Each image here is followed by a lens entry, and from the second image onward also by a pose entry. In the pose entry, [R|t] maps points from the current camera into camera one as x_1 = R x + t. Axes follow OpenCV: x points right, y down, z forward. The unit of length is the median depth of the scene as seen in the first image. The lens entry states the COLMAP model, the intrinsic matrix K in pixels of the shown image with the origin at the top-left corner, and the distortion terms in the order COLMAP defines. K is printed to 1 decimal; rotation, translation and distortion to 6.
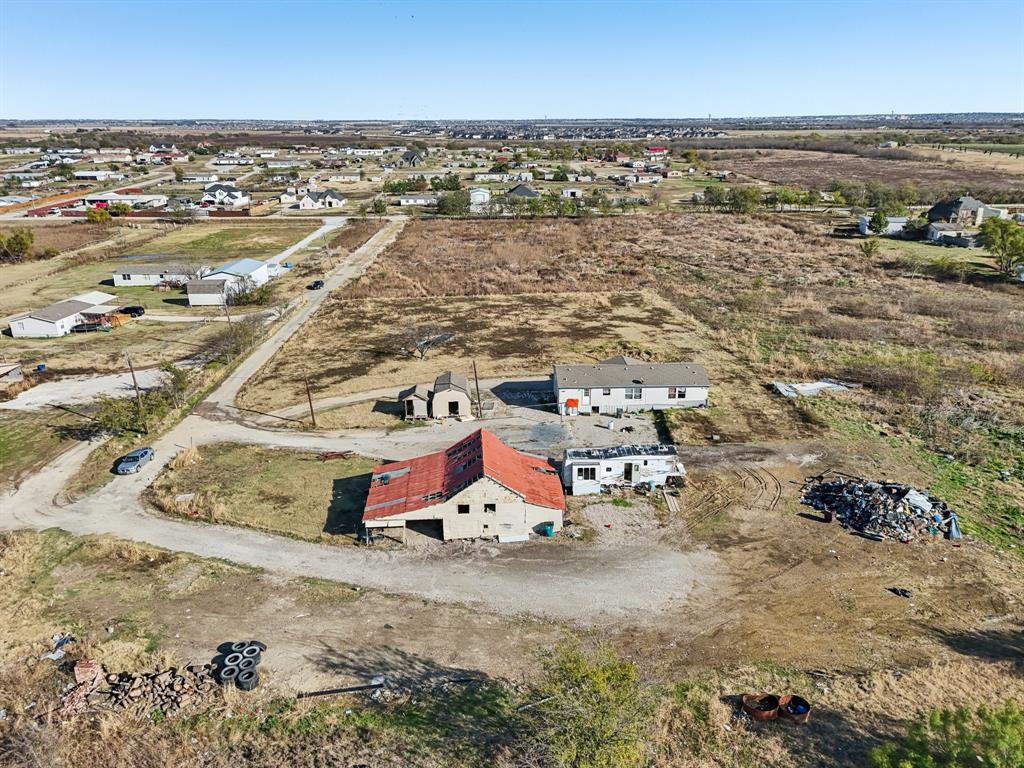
lens RADIAL K [[741.4, 0, 518.0], [0, 741.4, 384.1], [0, 0, 1]] dist [0.031211, -0.005391]
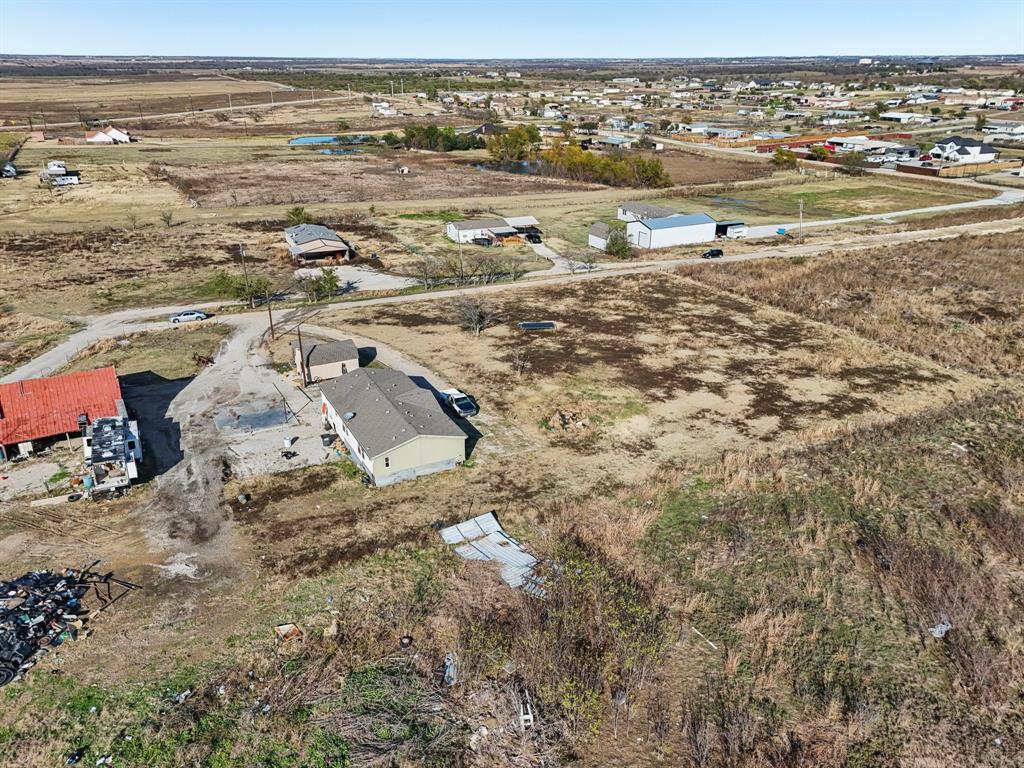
lens RADIAL K [[763.1, 0, 517.2], [0, 763.1, 385.9], [0, 0, 1]] dist [0.061993, -0.057483]
pose [[0.434207, 0.357768, -0.826720, 0.659856], [-0.302713, 0.922329, 0.240153, -0.204075], [0.848427, 0.145983, 0.508783, 0.521748]]
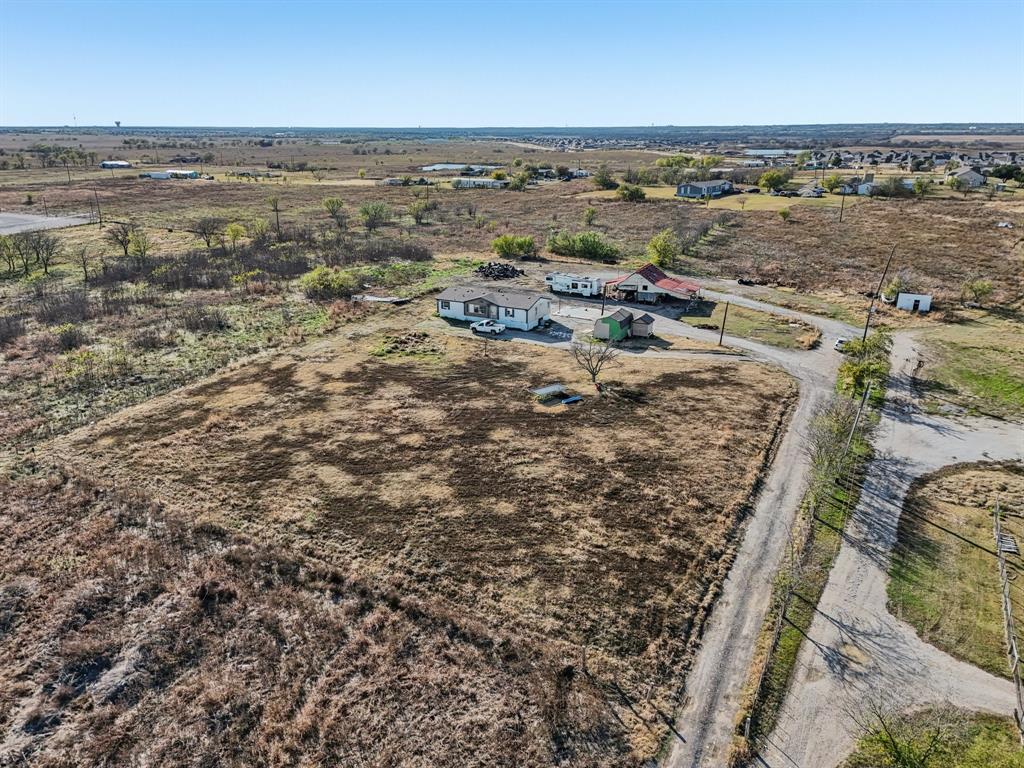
lens RADIAL K [[763.1, 0, 510.9], [0, 763.1, 378.9], [0, 0, 1]] dist [0.061993, -0.057483]
pose [[-0.871534, -0.146722, 0.467869, -0.429932], [0.166007, 0.809541, 0.563103, -0.518882], [-0.461379, 0.568432, -0.681186, 1.535595]]
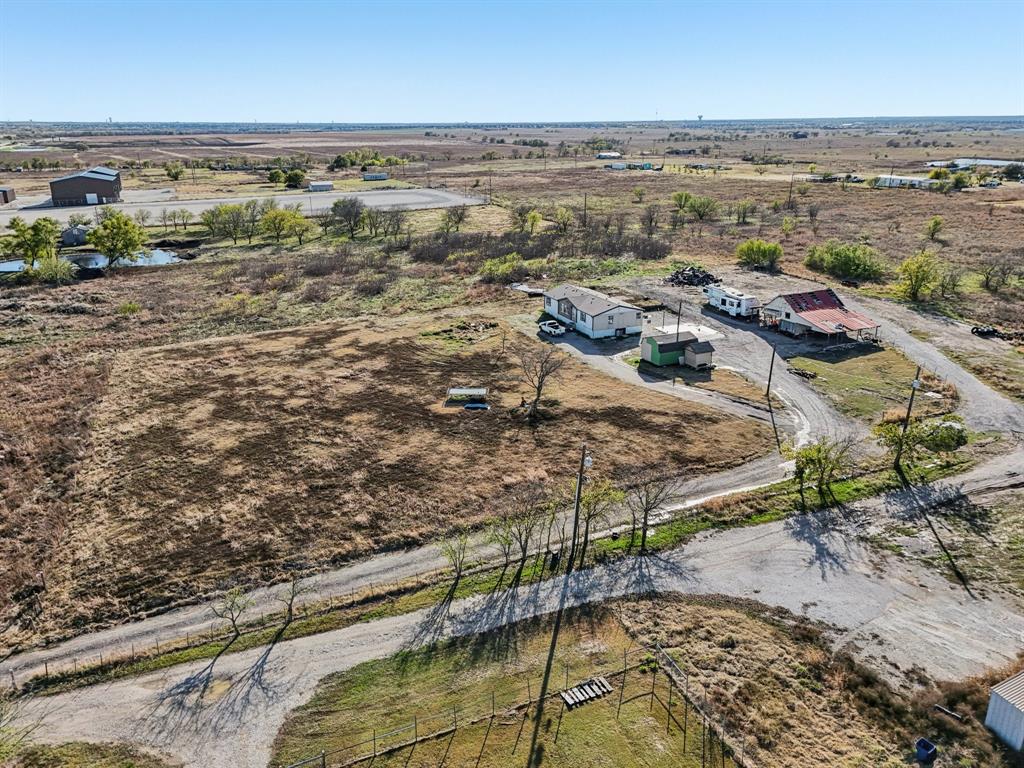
lens RADIAL K [[763.1, 0, 505.8], [0, 763.1, 391.2], [0, 0, 1]] dist [0.061993, -0.057483]
pose [[-0.363148, -0.301421, 0.881628, -0.787194], [0.313145, 0.851700, 0.420175, -0.371500], [-0.877532, 0.428664, -0.214905, 1.120133]]
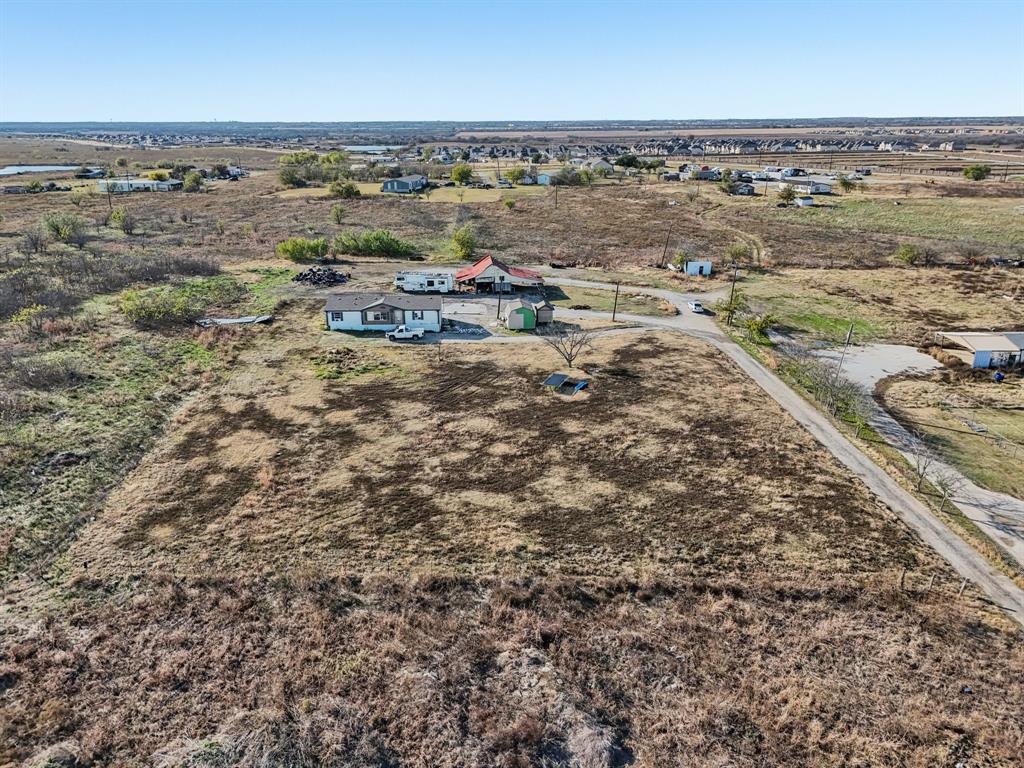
lens RADIAL K [[763.1, 0, 513.6], [0, 763.1, 383.1], [0, 0, 1]] dist [0.061993, -0.057483]
pose [[-0.999873, 0.013227, -0.008942, -0.047056], [0.004953, 0.789419, 0.613834, -0.549984], [0.015179, 0.613712, -0.789384, 1.622166]]
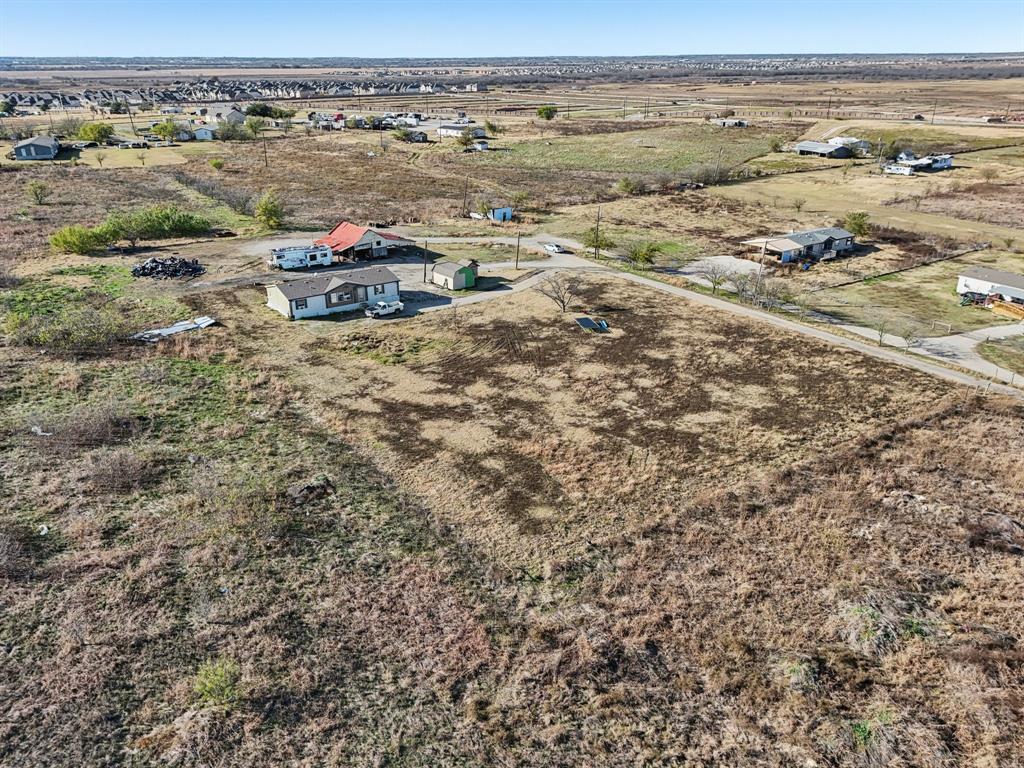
lens RADIAL K [[763.1, 0, 508.5], [0, 763.1, 390.5], [0, 0, 1]] dist [0.061993, -0.057483]
pose [[-0.824149, 0.233913, -0.515813, 0.464184], [-0.175452, 0.760487, 0.625200, -0.550457], [0.538512, 0.605759, -0.585715, 1.518901]]
